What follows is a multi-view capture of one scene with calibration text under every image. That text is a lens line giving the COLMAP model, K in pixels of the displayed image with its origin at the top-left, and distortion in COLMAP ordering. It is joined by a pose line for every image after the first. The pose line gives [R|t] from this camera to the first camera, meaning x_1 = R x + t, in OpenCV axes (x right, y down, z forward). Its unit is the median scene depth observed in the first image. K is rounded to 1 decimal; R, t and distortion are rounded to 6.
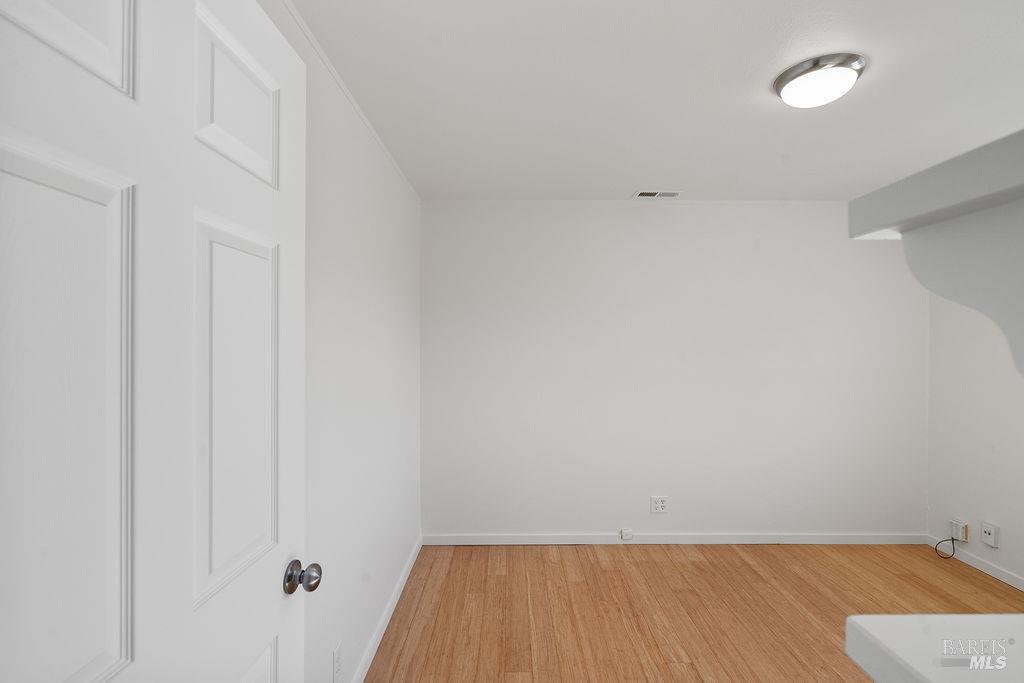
lens RADIAL K [[466.3, 0, 516.7], [0, 466.3, 337.6], [0, 0, 1]] dist [-0.002355, 0.000167]
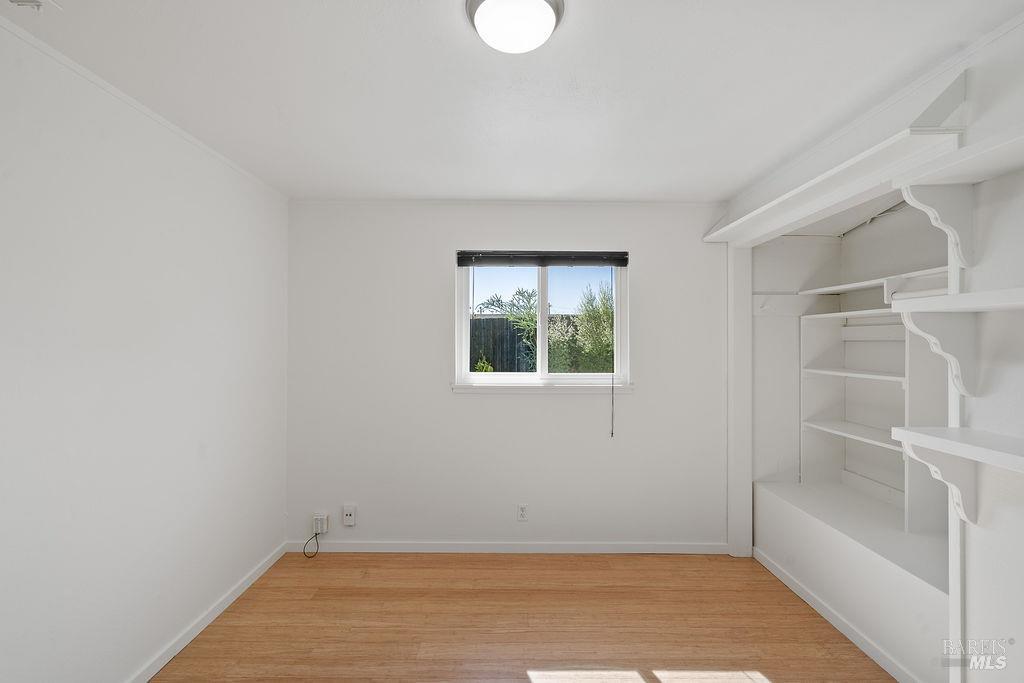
lens RADIAL K [[466.3, 0, 516.7], [0, 466.3, 337.6], [0, 0, 1]] dist [-0.002355, 0.000167]
pose [[0.032313, 0.003067, 0.999473, -0.073949], [0.003398, 0.999989, -0.003179, 0.005890], [-0.999472, 0.003499, 0.032302, 0.551395]]
